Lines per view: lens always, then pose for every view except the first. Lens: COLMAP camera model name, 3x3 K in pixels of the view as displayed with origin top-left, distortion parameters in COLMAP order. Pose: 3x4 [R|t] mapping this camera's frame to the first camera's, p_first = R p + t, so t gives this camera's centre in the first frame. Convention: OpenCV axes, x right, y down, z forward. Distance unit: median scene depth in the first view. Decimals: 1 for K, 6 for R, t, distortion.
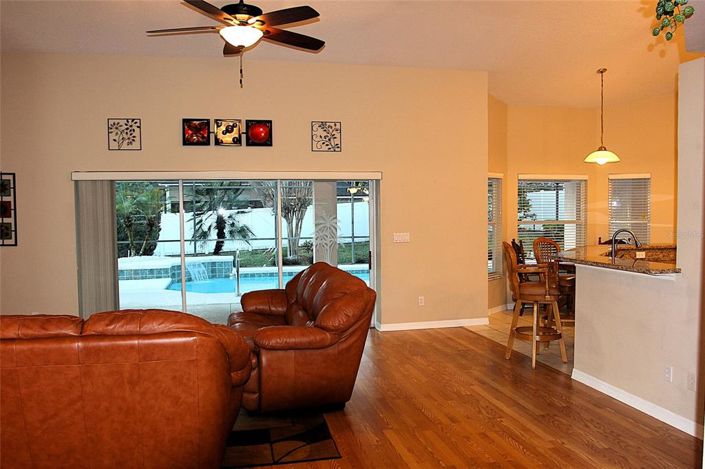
lens RADIAL K [[572.7, 0, 352.3], [0, 572.7, 245.7], [0, 0, 1]] dist [-0.094075, 0.056103]
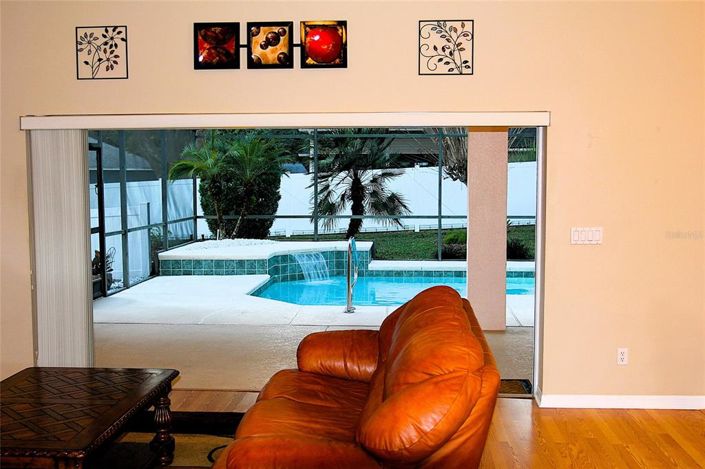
lens RADIAL K [[843.0, 0, 351.7], [0, 843.0, 249.8], [0, 0, 1]] dist [-0.026513, -0.034964]
pose [[0.958381, 0.034578, -0.283392, 0.104613], [-0.024345, 0.998921, 0.039553, -0.028309], [0.284454, -0.031008, 0.958188, 0.201943]]
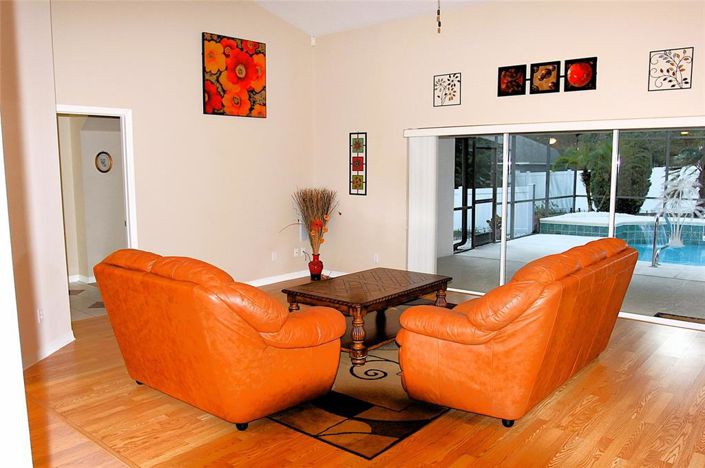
lens RADIAL K [[572.7, 0, 352.3], [0, 572.7, 245.2], [0, 0, 1]] dist [-0.094075, 0.056103]
pose [[0.608237, 0.115462, -0.785313, 0.303663], [-0.047529, 0.992886, 0.109169, -0.023601], [0.792331, -0.029076, 0.609398, 0.226923]]
